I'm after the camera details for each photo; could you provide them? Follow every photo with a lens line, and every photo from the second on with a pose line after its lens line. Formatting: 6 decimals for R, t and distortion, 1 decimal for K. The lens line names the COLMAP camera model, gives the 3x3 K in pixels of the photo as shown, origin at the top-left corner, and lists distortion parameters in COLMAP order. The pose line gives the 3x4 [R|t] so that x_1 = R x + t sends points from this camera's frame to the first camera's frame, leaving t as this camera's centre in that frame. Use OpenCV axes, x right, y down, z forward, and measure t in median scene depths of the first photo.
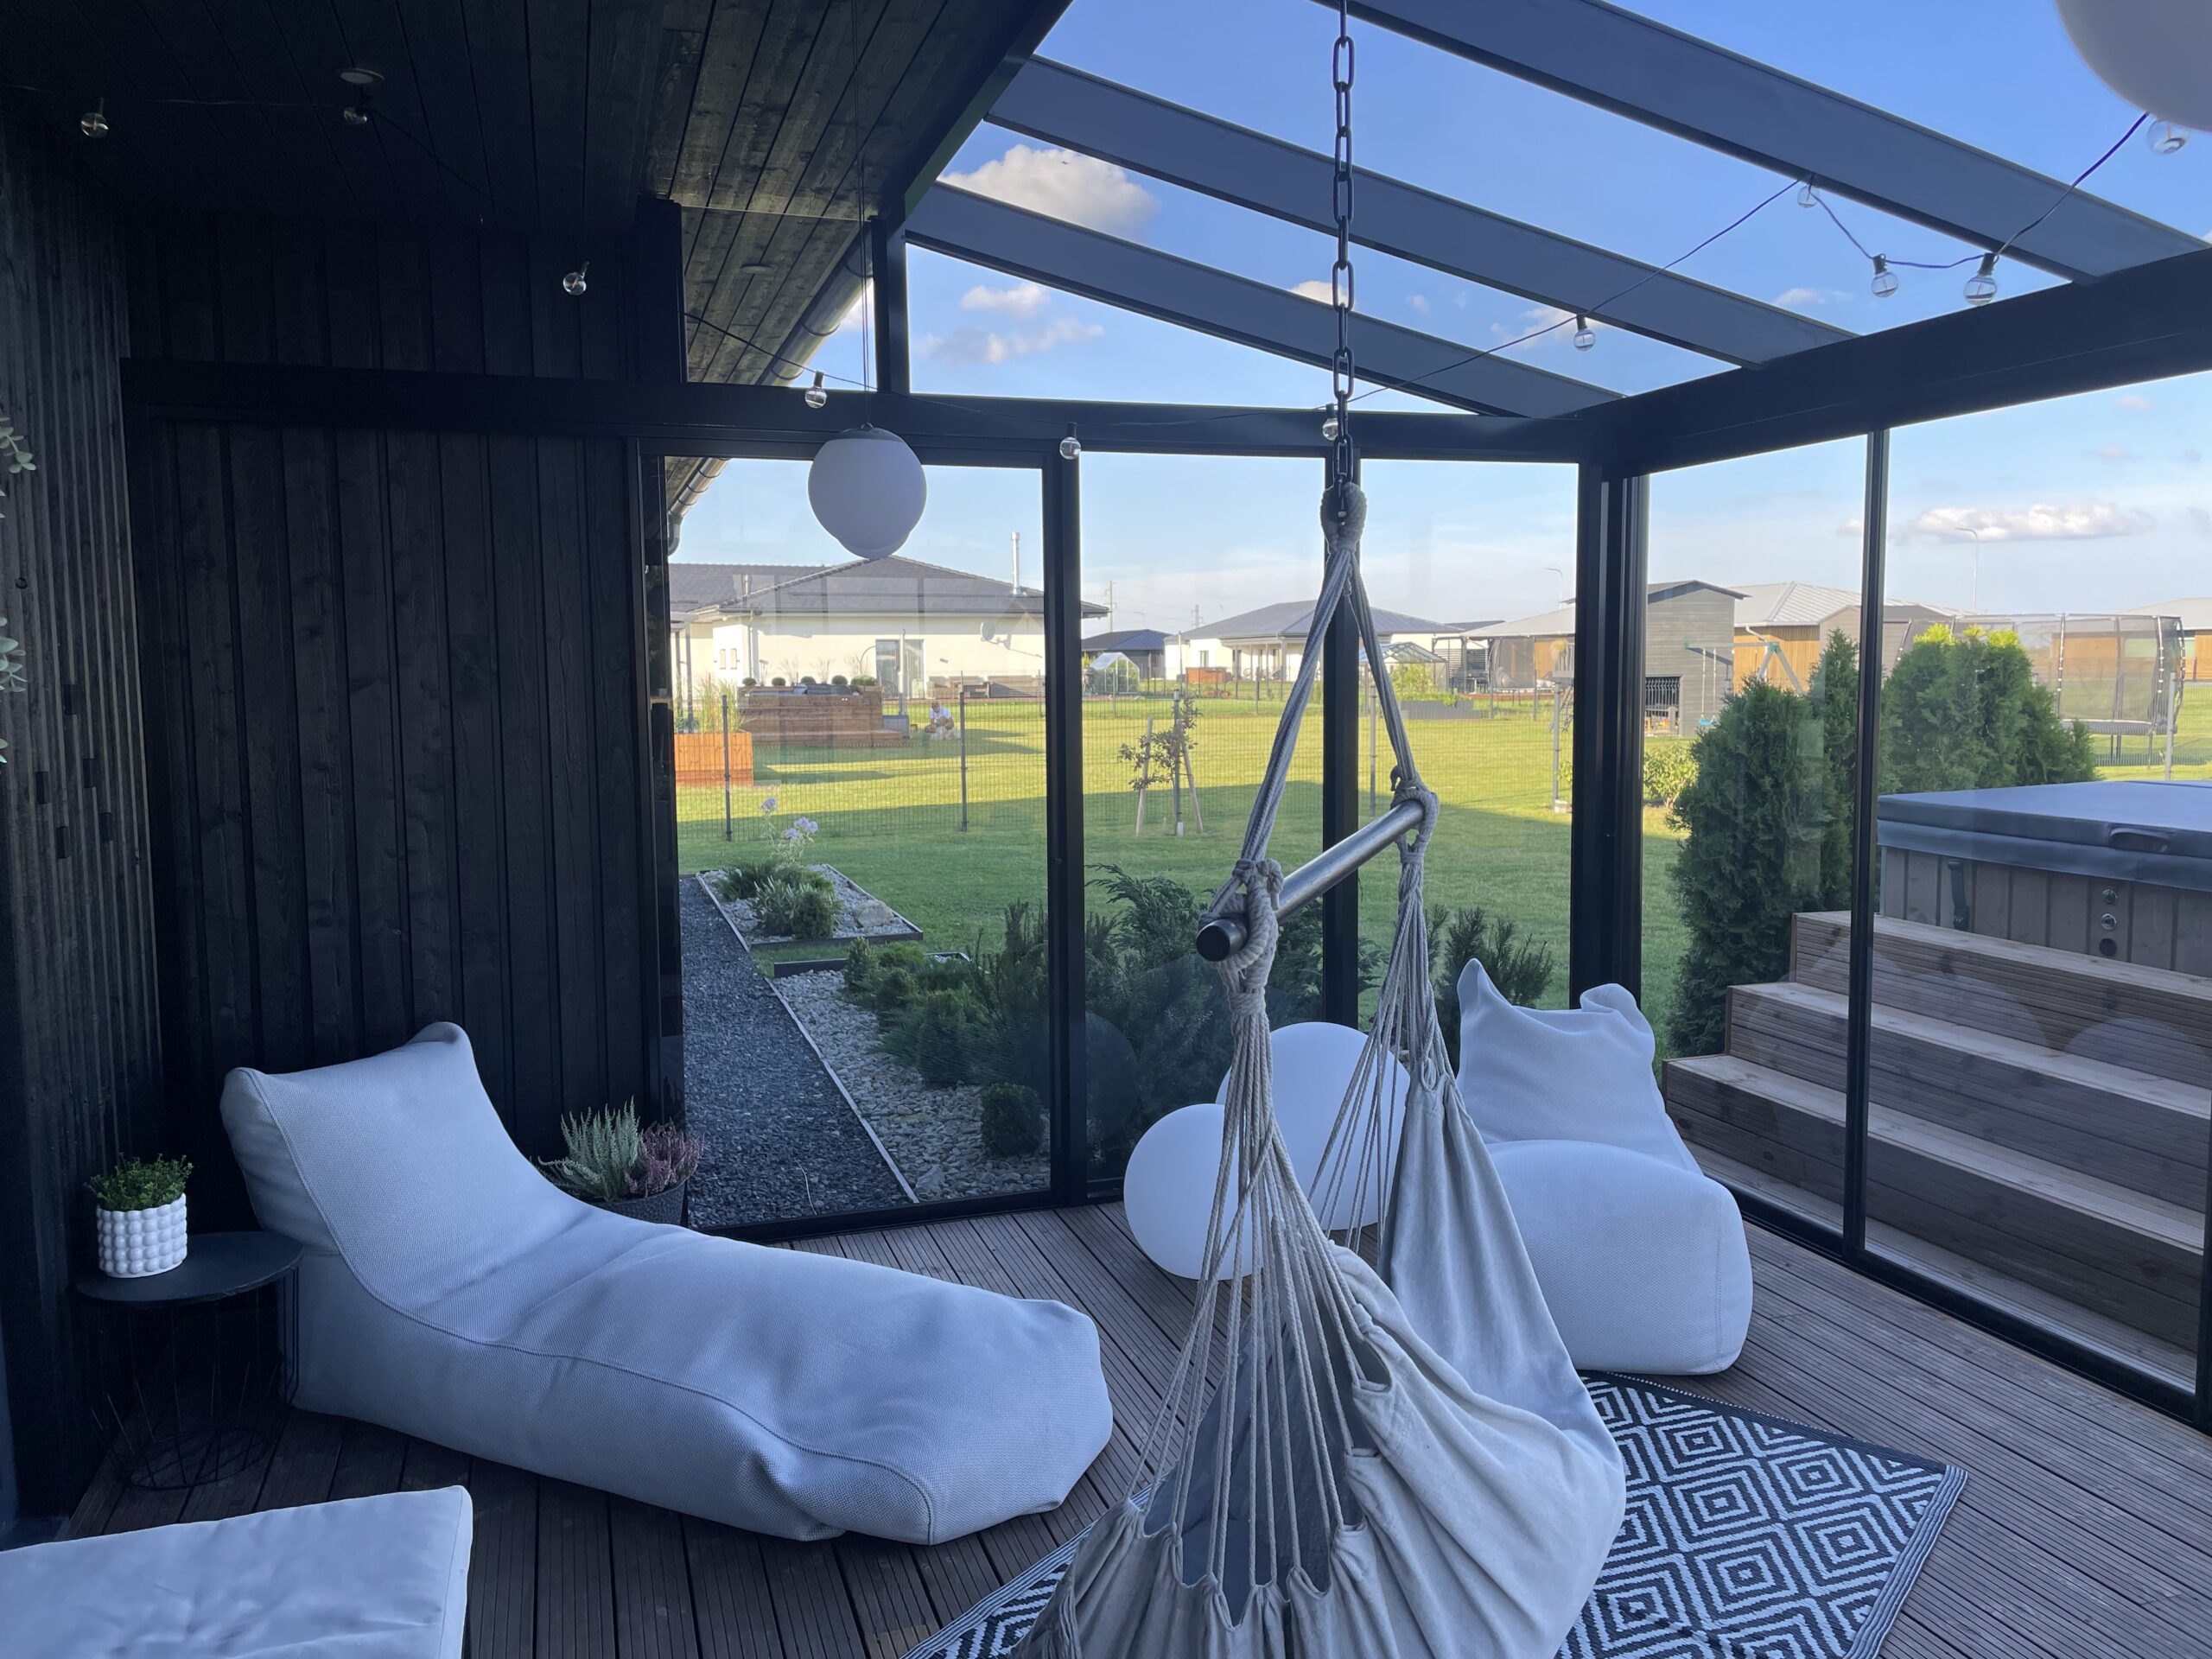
lens RADIAL K [[1669.4, 0, 1102.2], [0, 1669.4, 821.5], [0, 0, 1]] dist [0.021131, -0.016688]
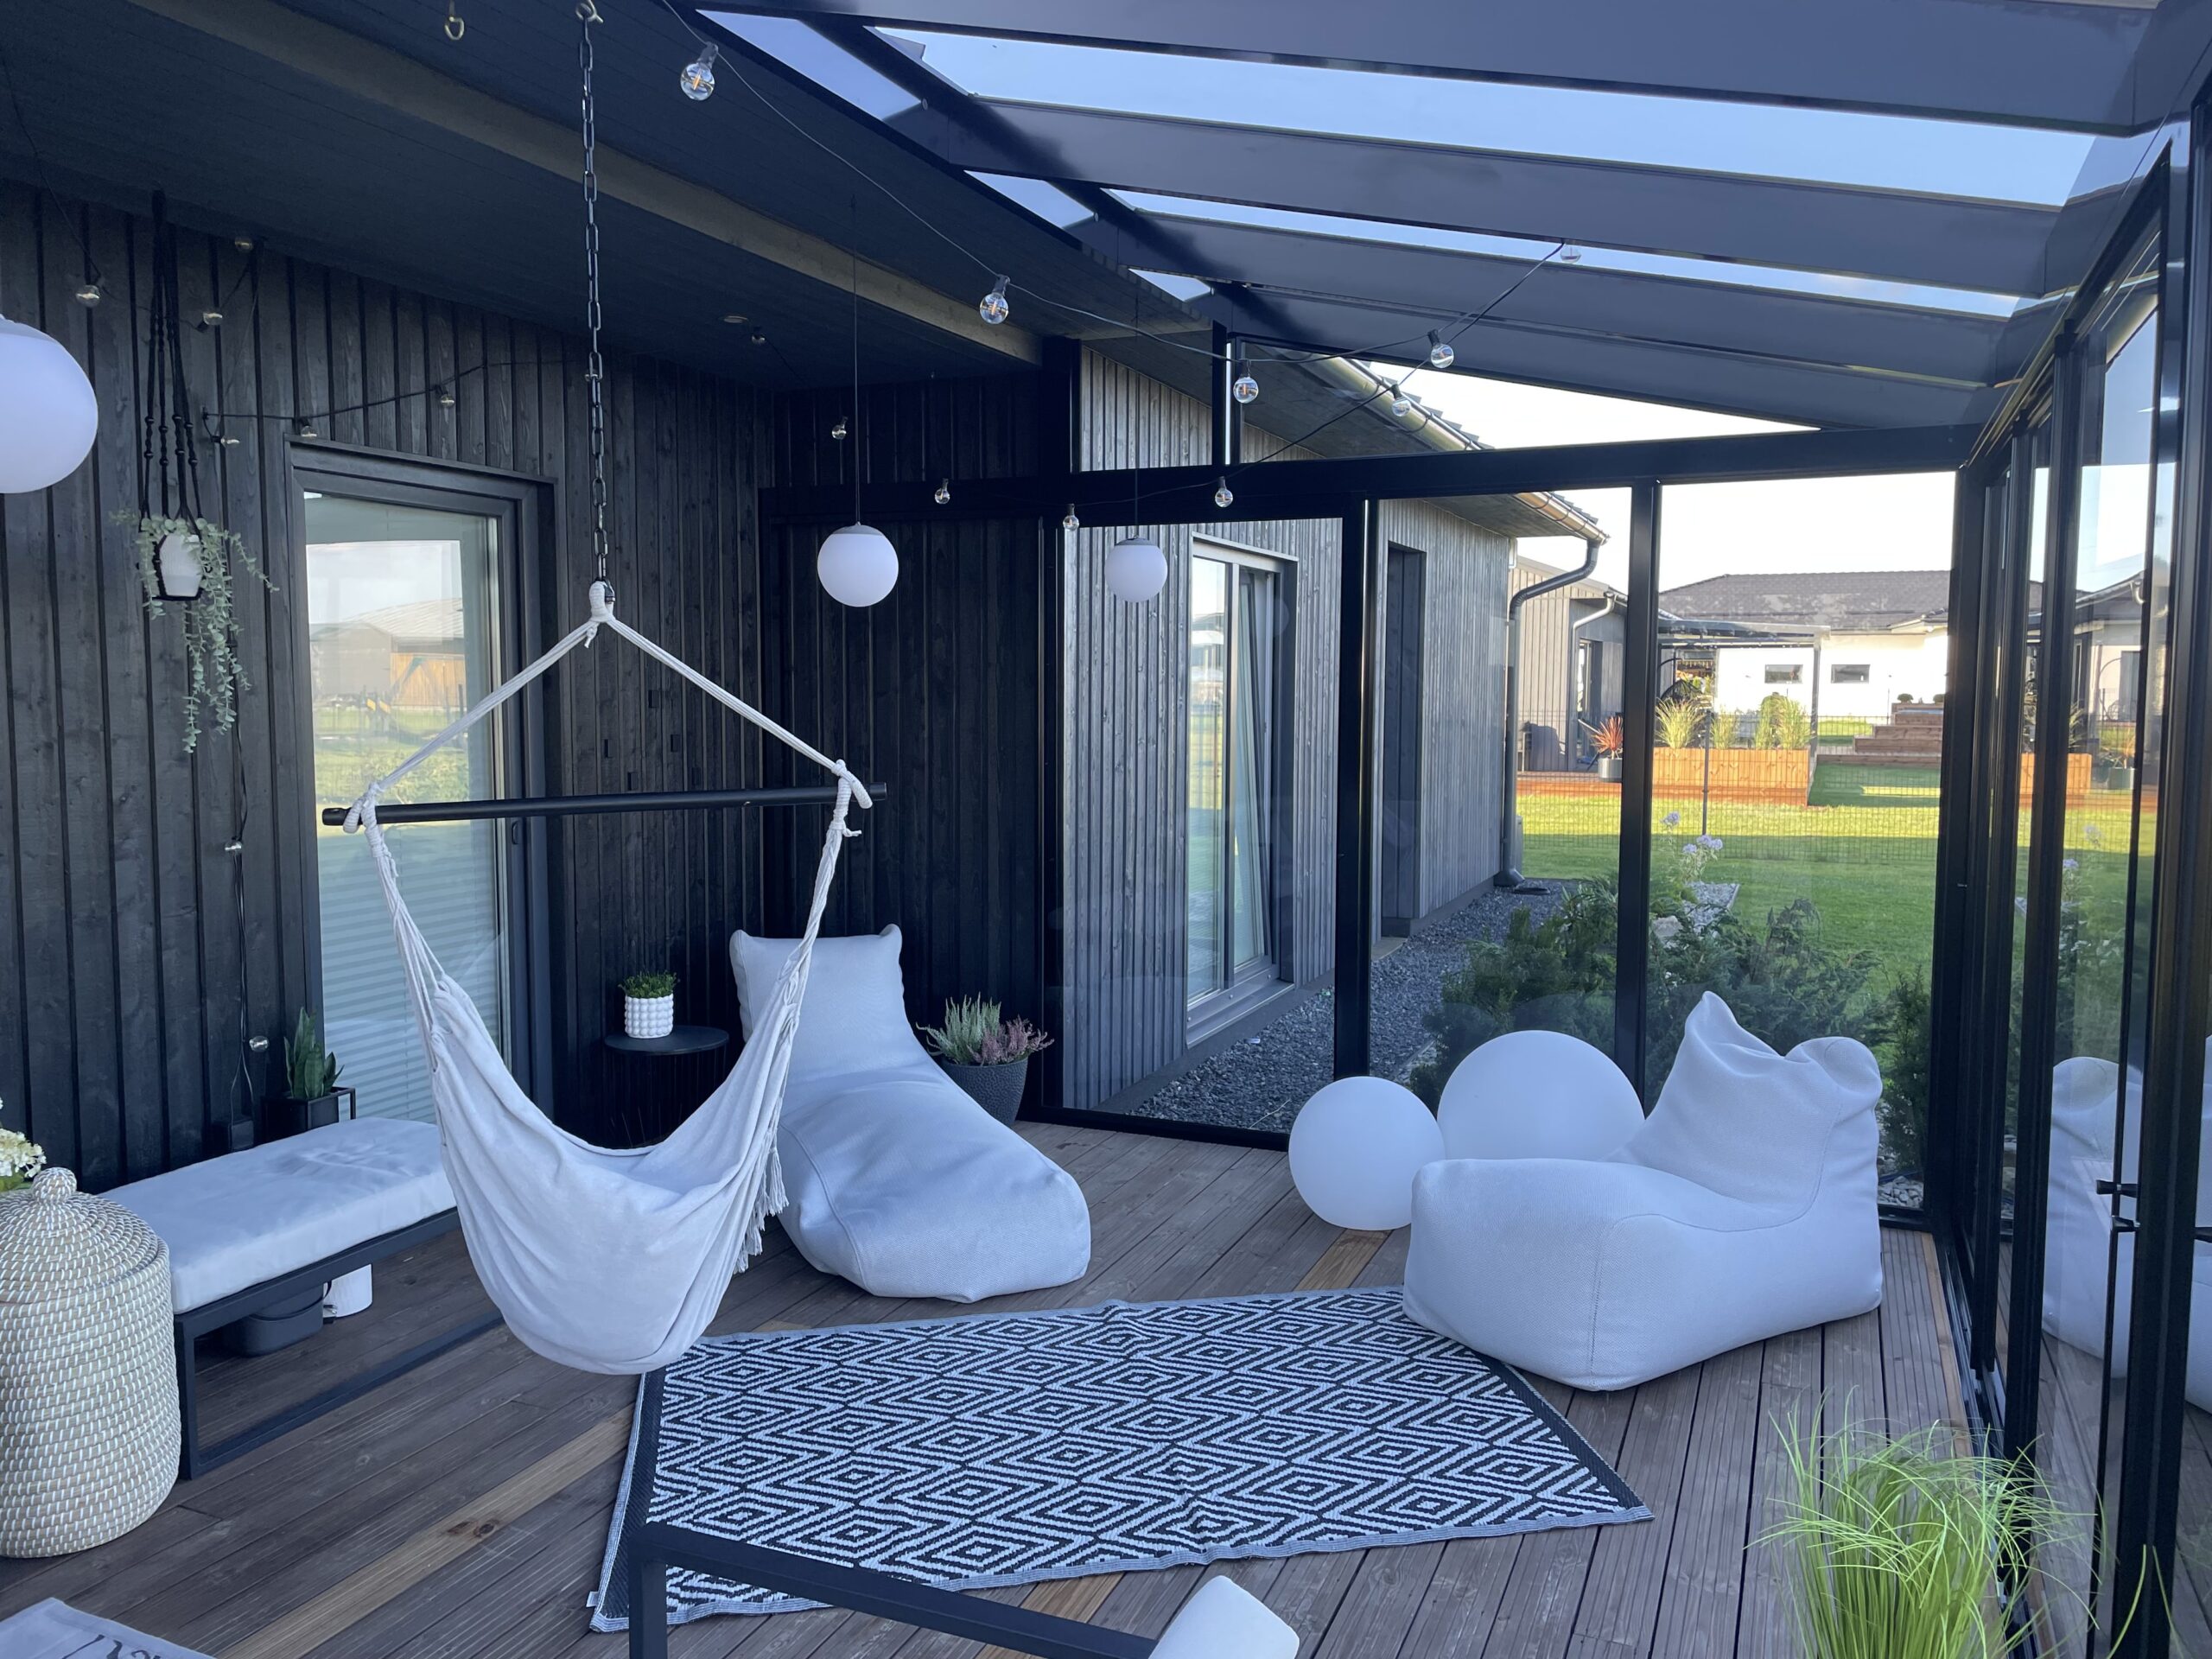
lens RADIAL K [[1669.4, 0, 1104.0], [0, 1669.4, 826.0], [0, 0, 1]] dist [0.021131, -0.016688]
pose [[0.749977, 0.071162, -0.657625, 0.821033], [-0.074197, 0.996972, 0.023265, -0.014545], [0.657289, 0.031346, 0.752986, 0.030993]]
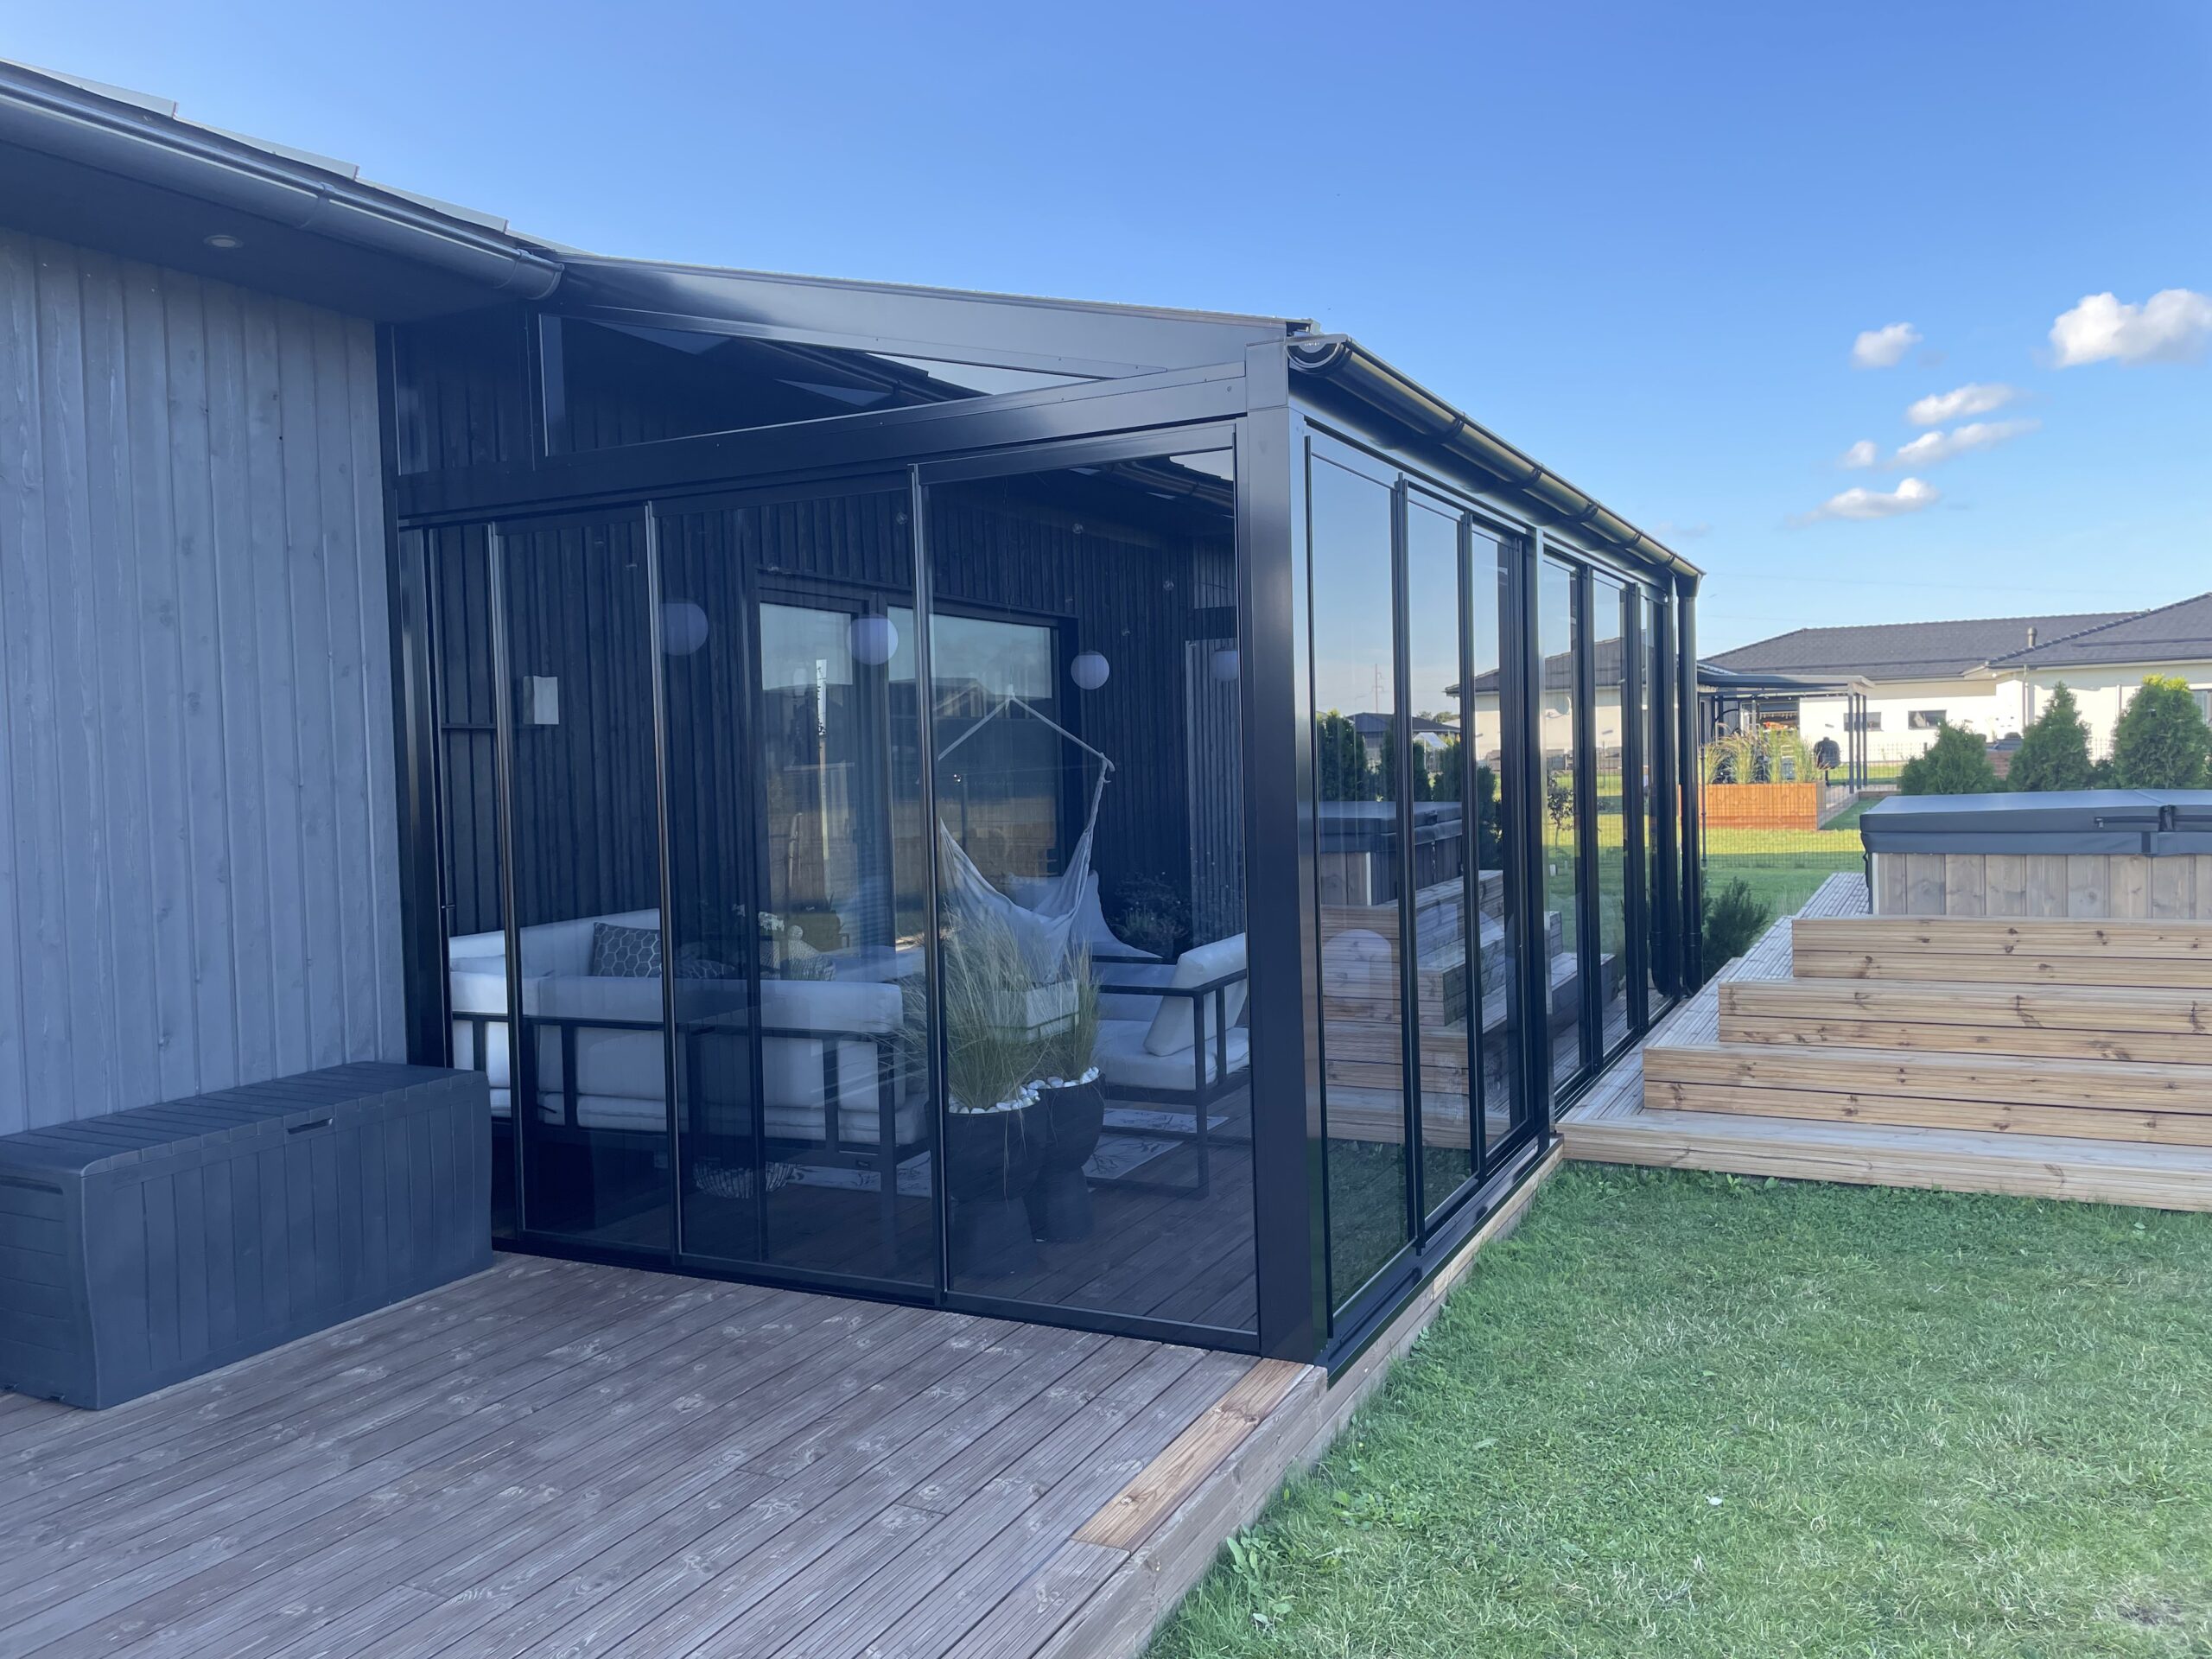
lens RADIAL K [[1669.4, 0, 1106.6], [0, 1669.4, 827.4], [0, 0, 1]] dist [0.021131, -0.016688]
pose [[0.706495, 0.015623, -0.707546, 1.667889], [-0.041257, 0.998965, -0.019137, 0.121526], [0.706515, 0.042711, 0.706408, -0.917156]]
